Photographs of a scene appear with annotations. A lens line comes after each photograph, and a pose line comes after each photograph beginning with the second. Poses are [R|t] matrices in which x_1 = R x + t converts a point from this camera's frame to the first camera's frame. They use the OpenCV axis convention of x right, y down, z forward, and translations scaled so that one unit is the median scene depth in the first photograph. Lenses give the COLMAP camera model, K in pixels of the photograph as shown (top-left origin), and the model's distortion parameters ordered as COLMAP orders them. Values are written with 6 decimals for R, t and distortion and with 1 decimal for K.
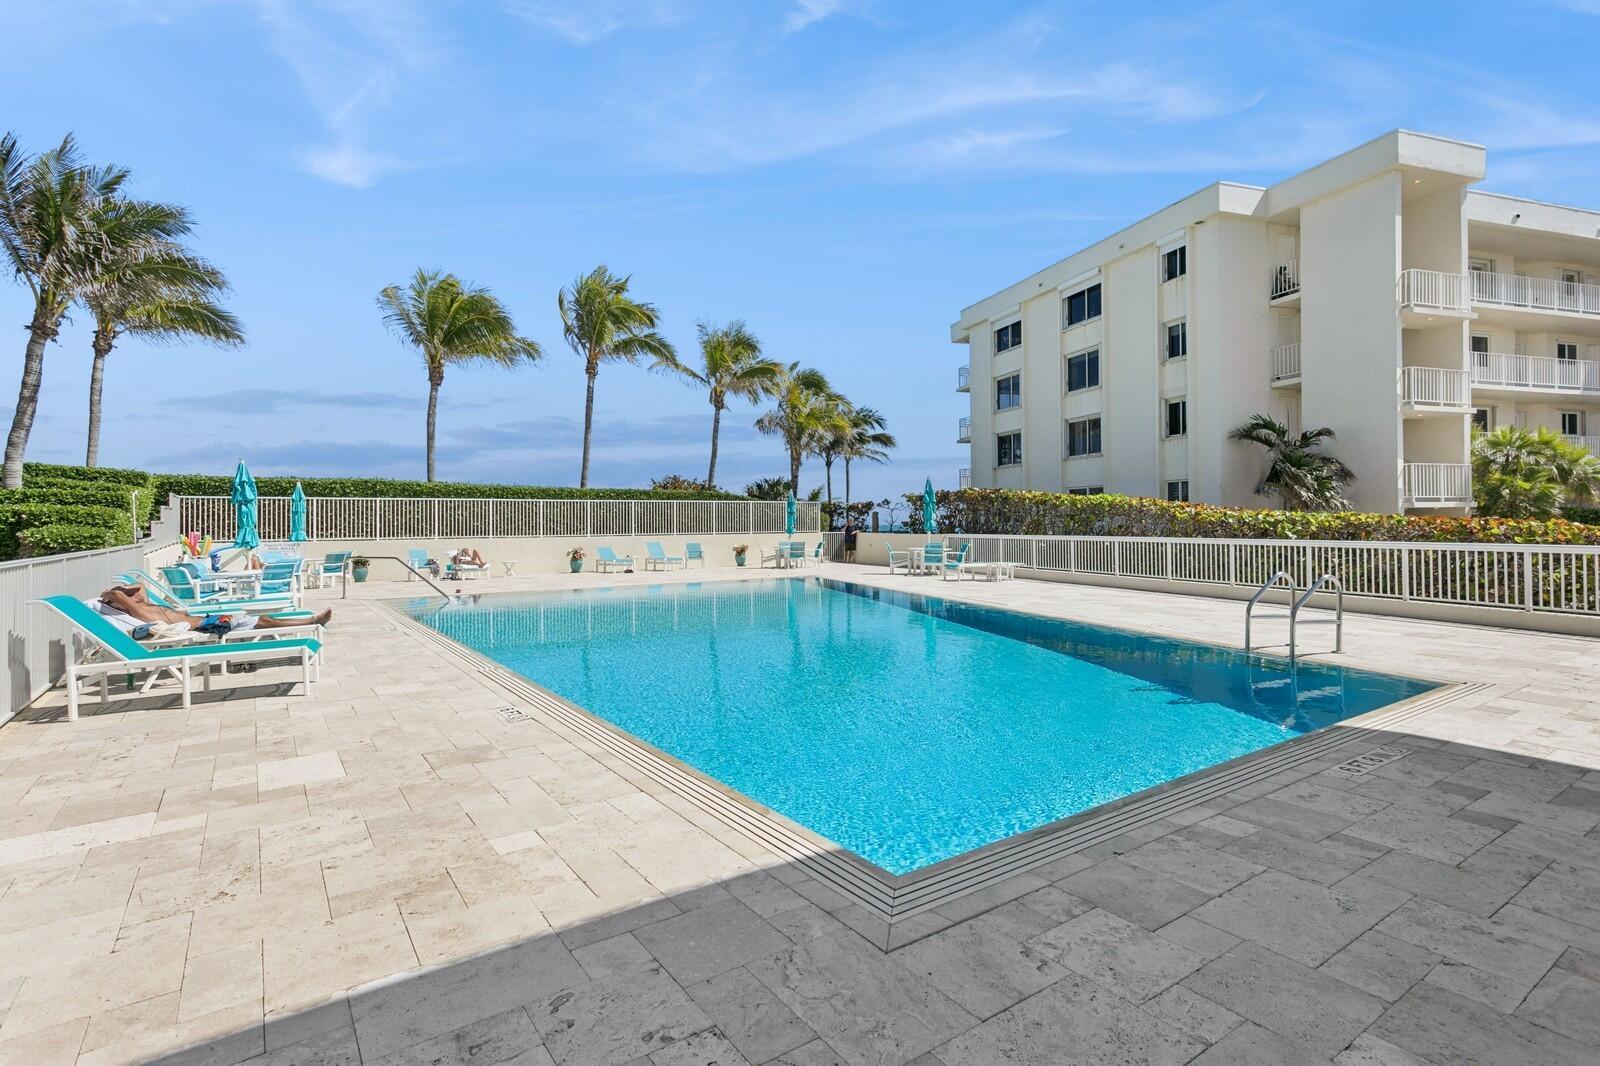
lens RADIAL K [[791.0, 0, 797.3], [0, 791.0, 519.1], [0, 0, 1]] dist [0.001721, -0.000412]
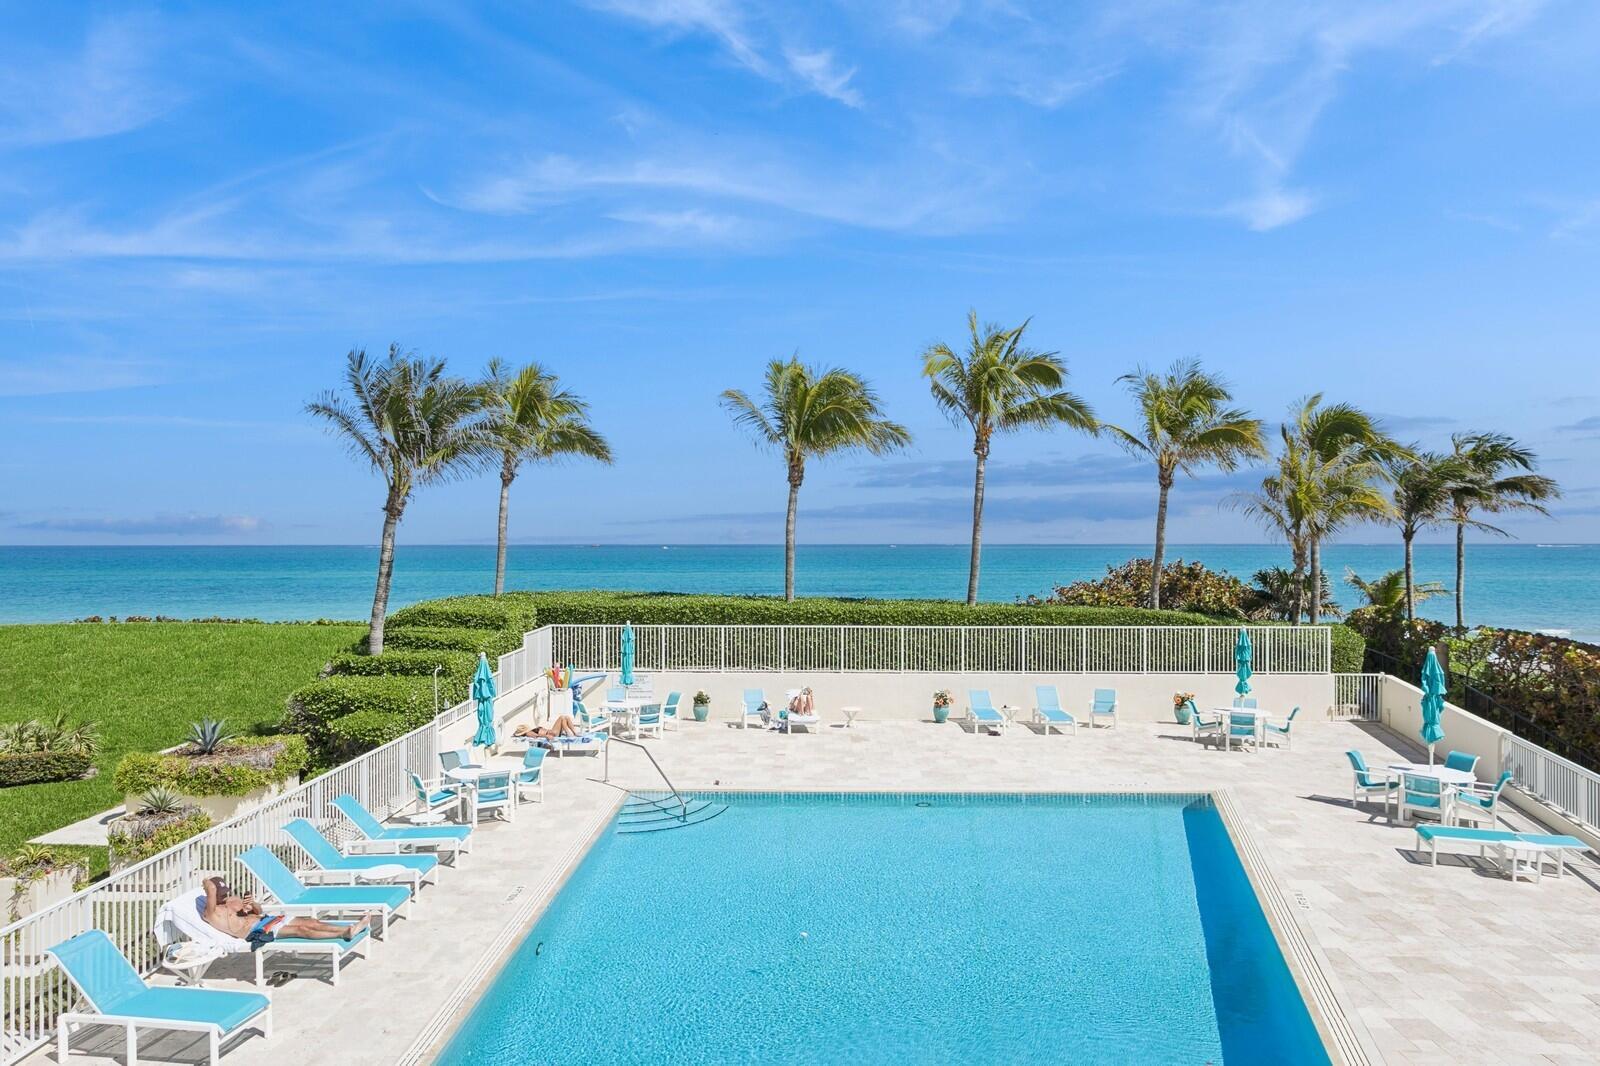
lens RADIAL K [[1016.8, 0, 802.2], [0, 1016.8, 533.4], [0, 0, 1]] dist [-0.017009, -0.000983]
pose [[0.809589, 0.004123, -0.586983, 0.204666], [0.001269, 0.999961, 0.008774, -0.132731], [0.586996, -0.007848, 0.809552, 0.115632]]
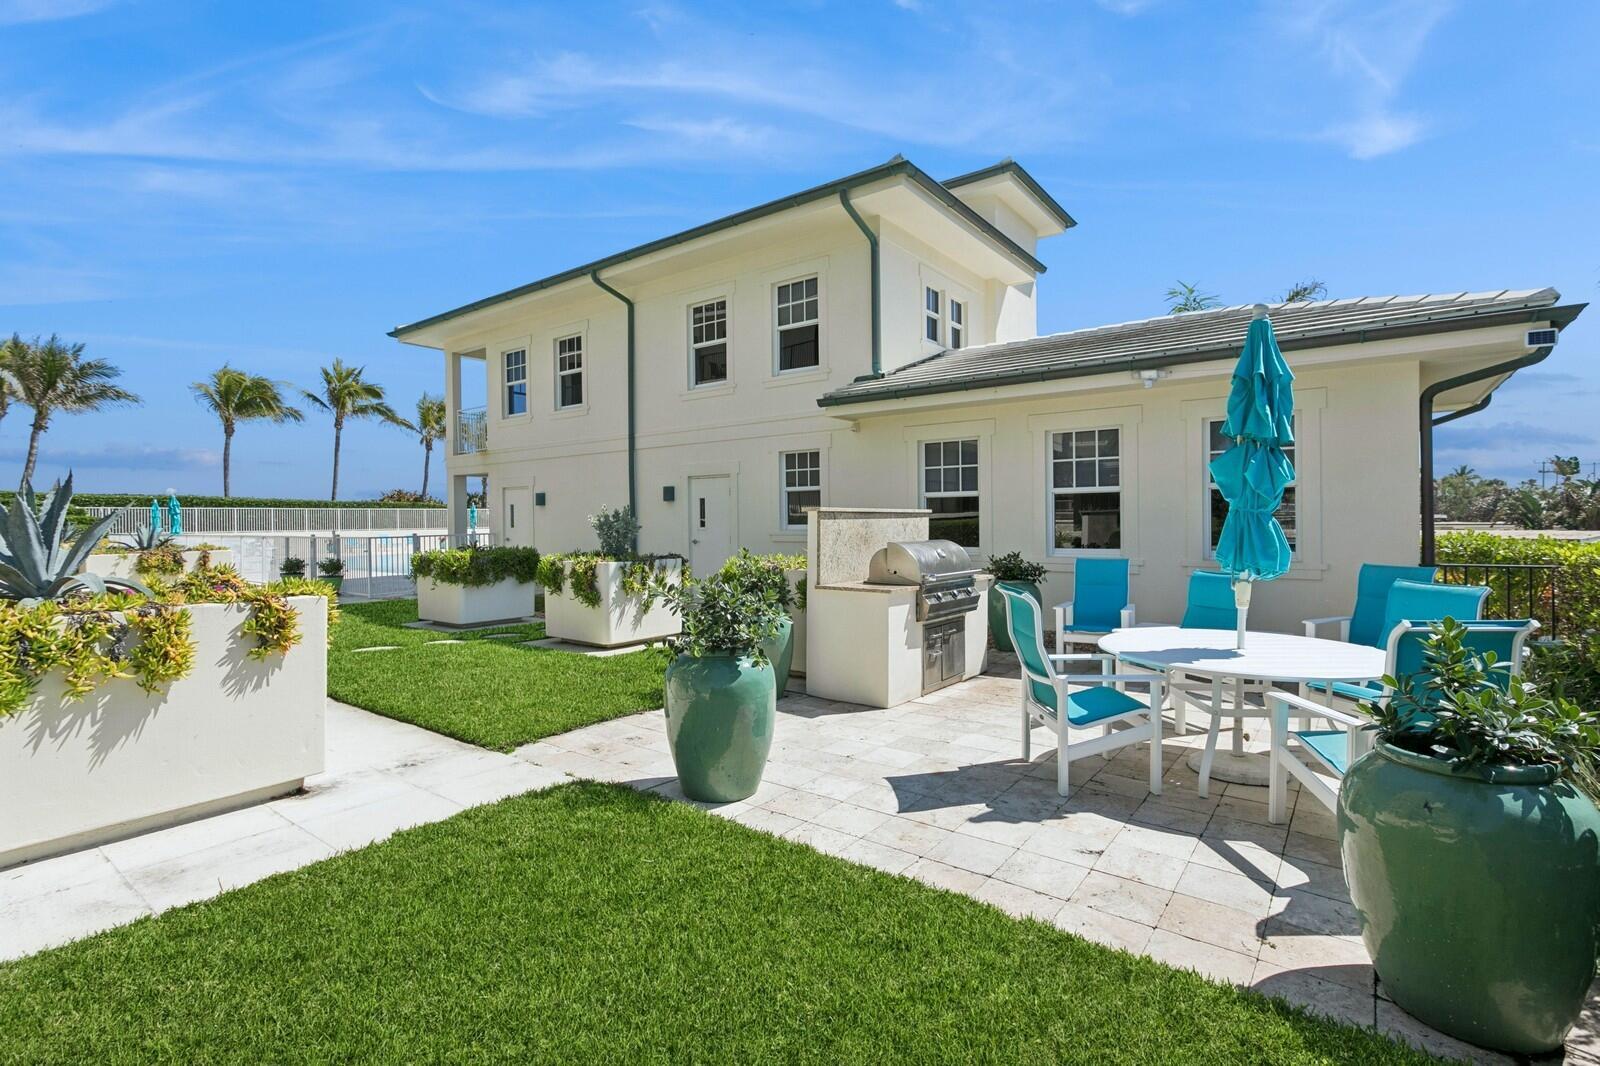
lens RADIAL K [[791.0, 0, 805.5], [0, 791.0, 530.5], [0, 0, 1]] dist [0.001721, -0.000412]
pose [[0.953795, -0.008127, 0.300349, 0.175976], [0.003675, 0.999875, 0.015385, 0.000453], [-0.300436, -0.013571, 0.953705, -0.905680]]
